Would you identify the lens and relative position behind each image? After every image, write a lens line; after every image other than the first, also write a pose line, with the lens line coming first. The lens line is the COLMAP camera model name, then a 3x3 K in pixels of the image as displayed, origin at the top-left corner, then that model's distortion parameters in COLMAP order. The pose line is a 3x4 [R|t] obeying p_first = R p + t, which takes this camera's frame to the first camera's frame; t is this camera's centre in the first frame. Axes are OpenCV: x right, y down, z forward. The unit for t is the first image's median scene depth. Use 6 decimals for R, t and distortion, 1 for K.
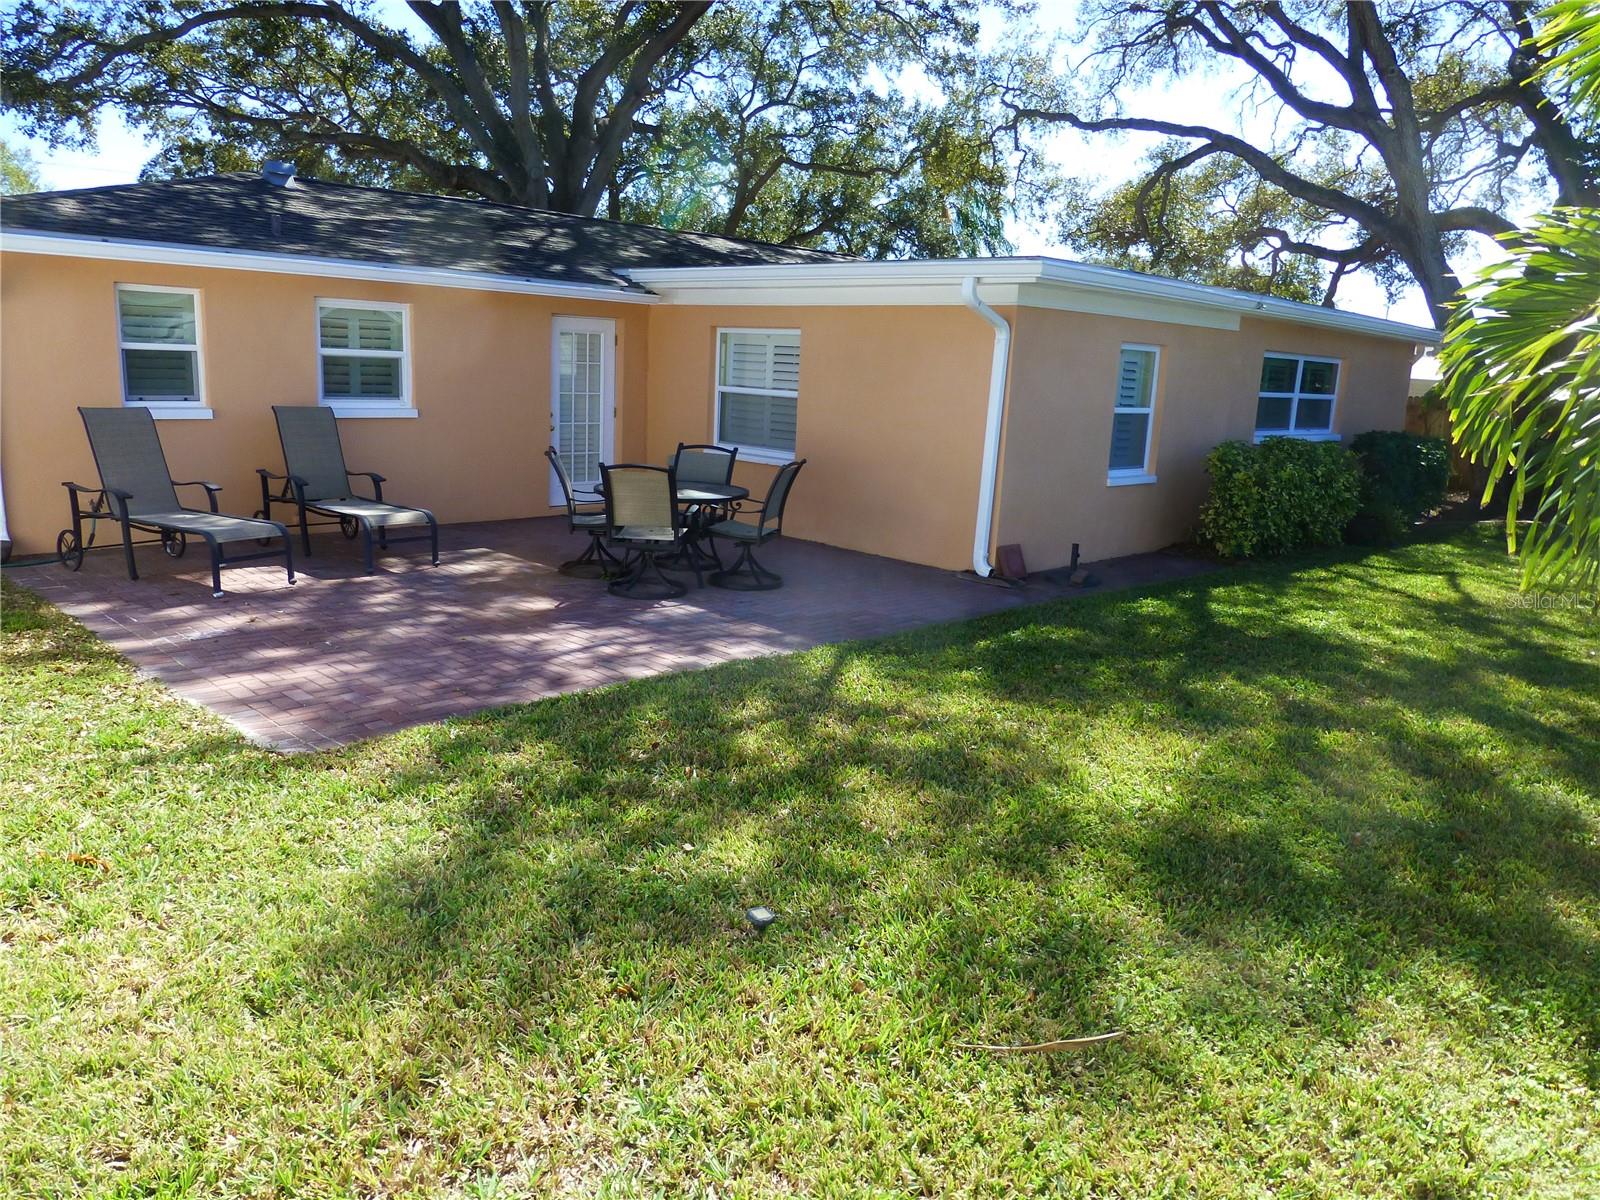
lens RADIAL K [[1154.2, 0, 796.7], [0, 1154.2, 613.4], [0, 0, 1]] dist [-0.046584, 0.039173]
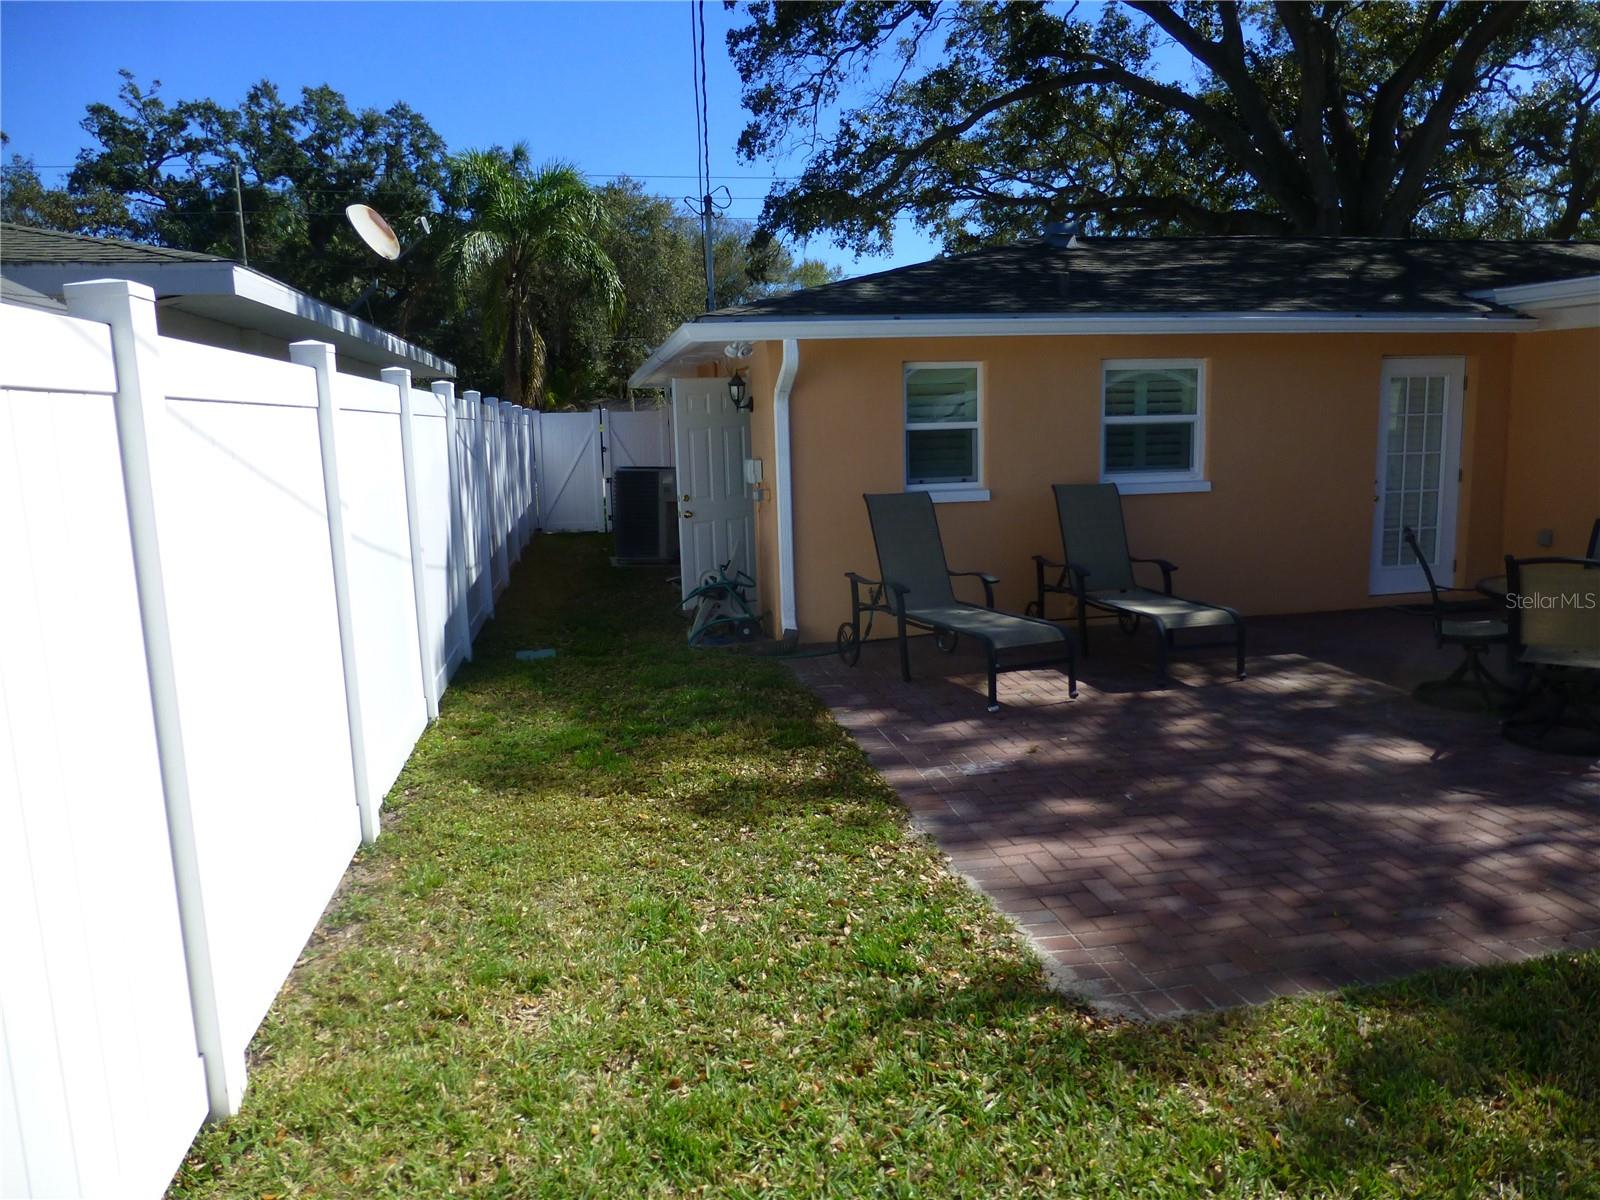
lens RADIAL K [[1151.3, 0, 803.4], [0, 1151.3, 606.1], [0, 0, 1]] dist [-0.024226, -0.005352]
pose [[0.820079, 0.024748, -0.571715, -0.115138], [-0.058444, 0.997463, -0.040655, -0.043557], [0.569258, 0.066754, 0.819444, 0.181125]]
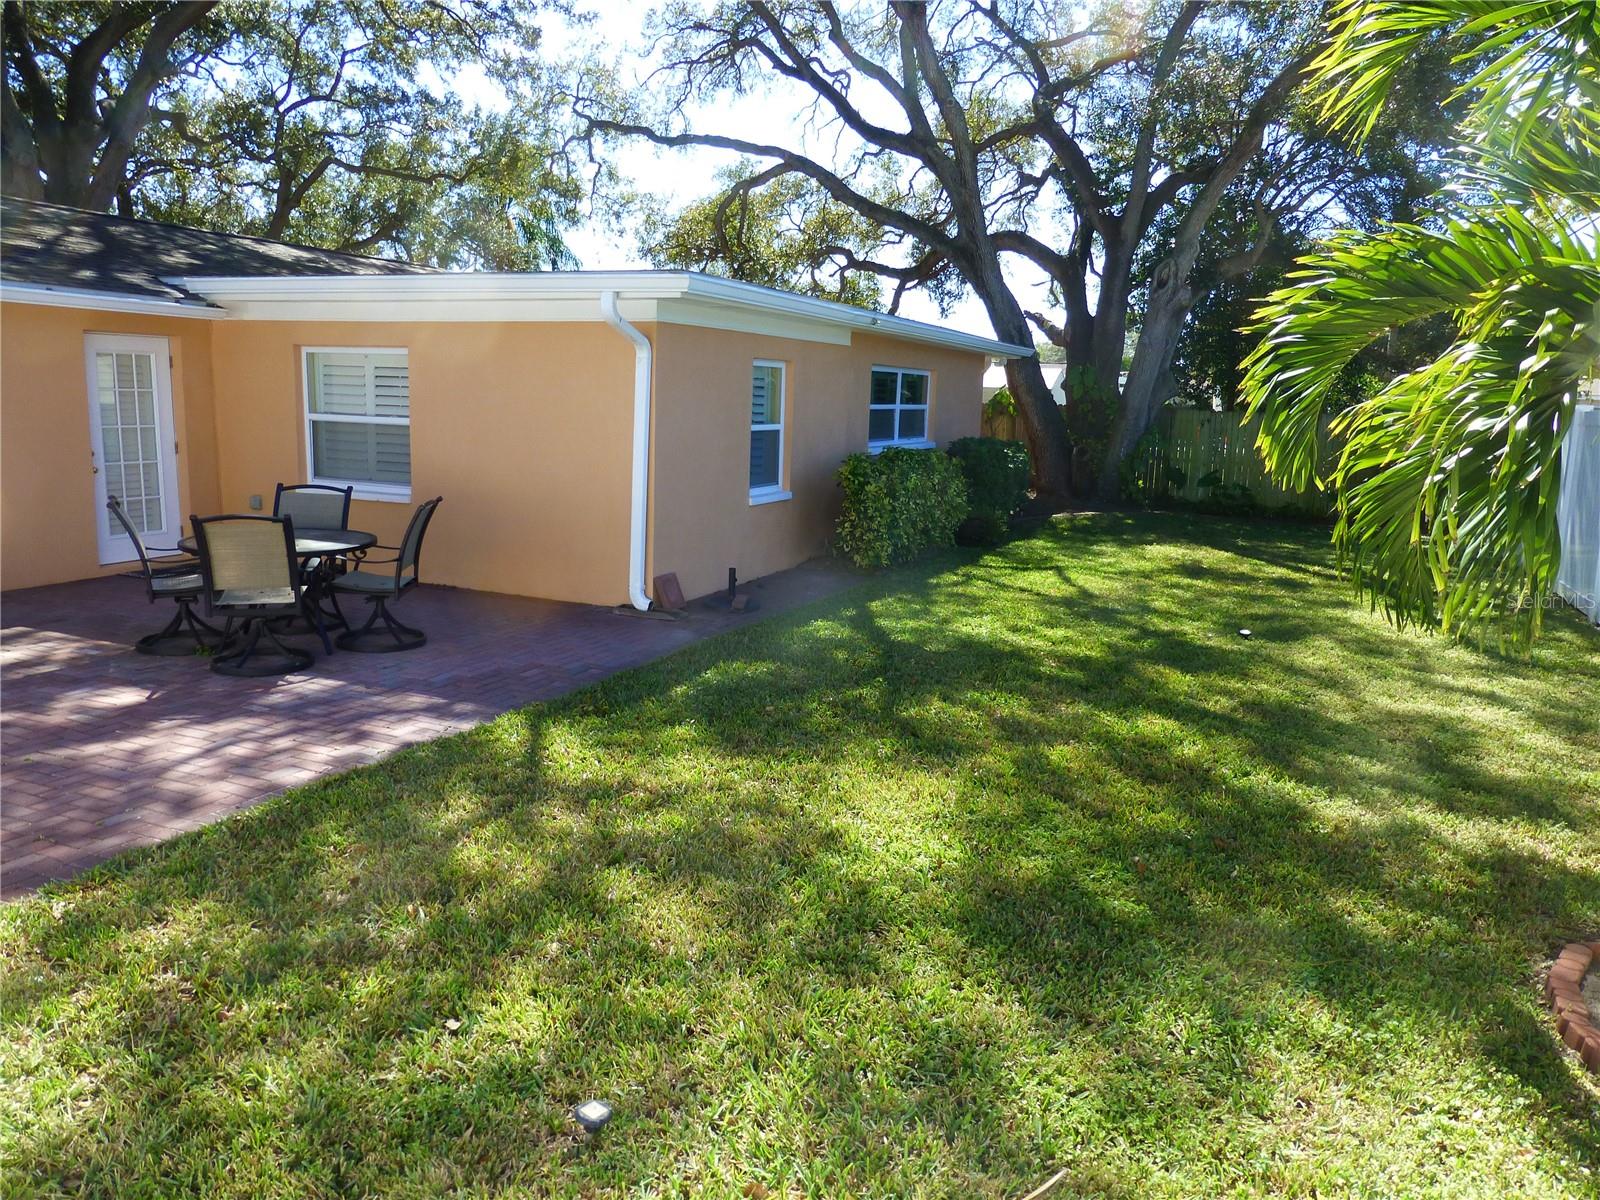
lens RADIAL K [[1162.5, 0, 802.0], [0, 1162.5, 609.0], [0, 0, 1]] dist [-0.040737, 0.035236]
pose [[0.931720, -0.083236, 0.353510, -0.057542], [0.089226, 0.996011, -0.000650, -0.023977], [-0.352046, 0.032148, 0.935430, 0.084418]]
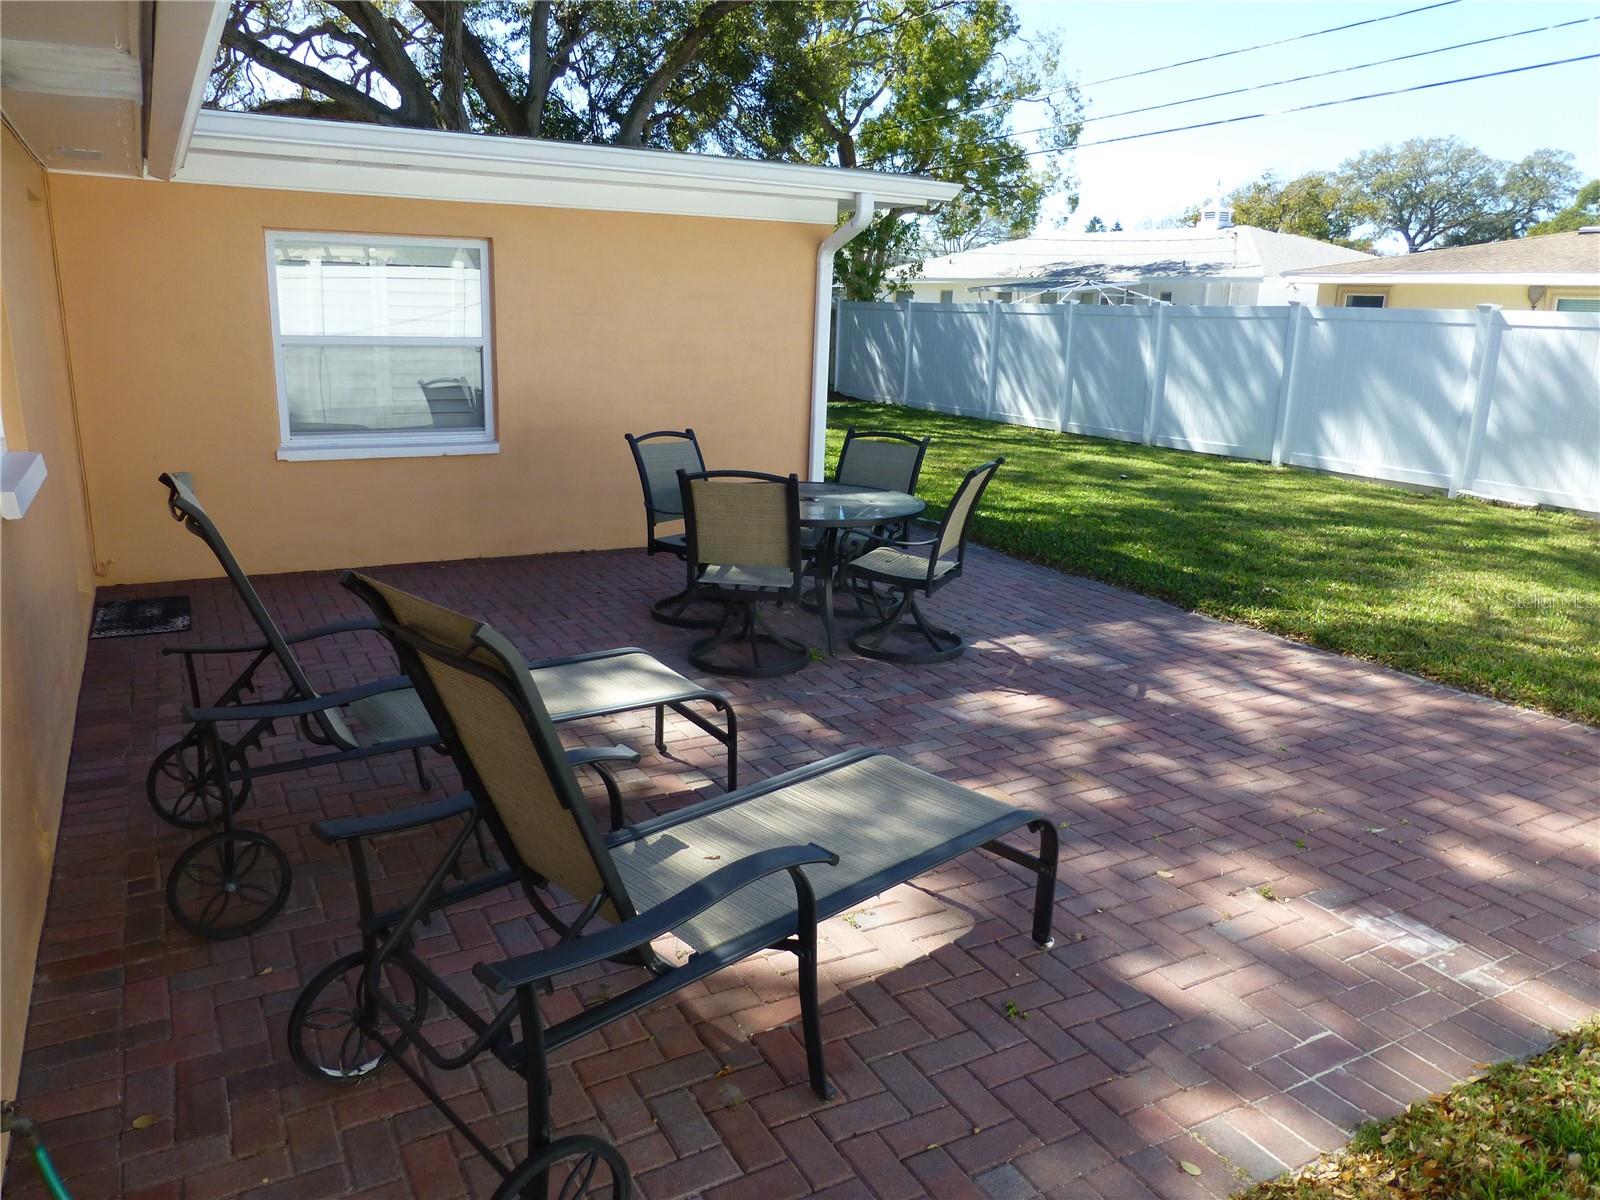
lens RADIAL K [[1151.3, 0, 803.4], [0, 1151.3, 606.1], [0, 0, 1]] dist [-0.024226, -0.005352]
pose [[0.290994, -0.278430, 0.915314, -0.761887], [0.189935, 0.954485, 0.229963, -0.209944], [-0.937682, 0.106932, 0.330633, 0.815291]]
